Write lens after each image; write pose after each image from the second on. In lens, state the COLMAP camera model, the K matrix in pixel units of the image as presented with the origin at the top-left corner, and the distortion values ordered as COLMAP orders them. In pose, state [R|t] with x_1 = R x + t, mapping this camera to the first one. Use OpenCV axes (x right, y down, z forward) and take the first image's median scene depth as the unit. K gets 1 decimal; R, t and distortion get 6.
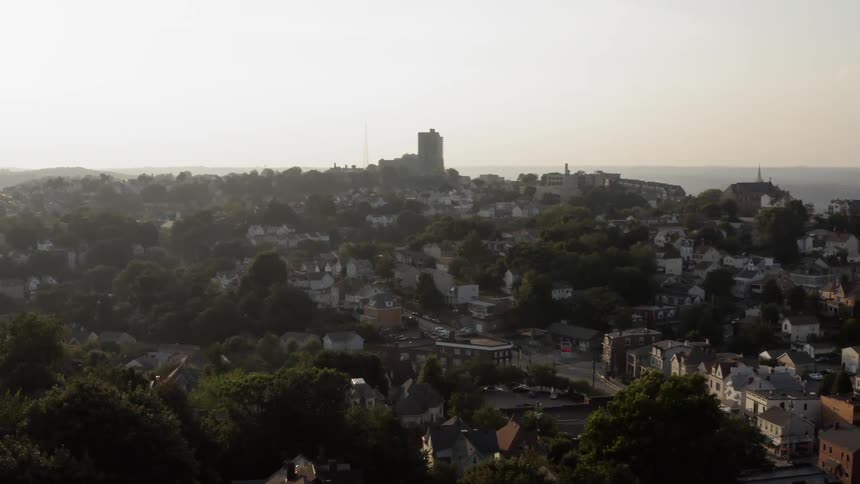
lens RADIAL K [[970.2, 0, 427.9], [0, 970.2, 240.9], [0, 0, 1]] dist [-0.185525, 0.000000]
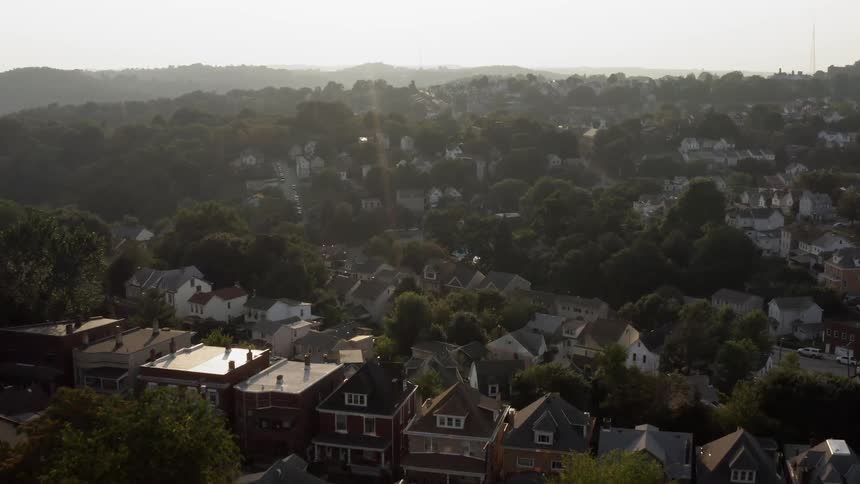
lens RADIAL K [[970.2, 0, 432.8], [0, 970.2, 242.1], [0, 0, 1]] dist [-0.185525, 0.000000]
pose [[0.905101, 0.077746, -0.418028, -0.022675], [-0.034222, 0.993272, 0.110636, -0.011437], [0.423817, -0.085831, 0.901672, 0.126283]]
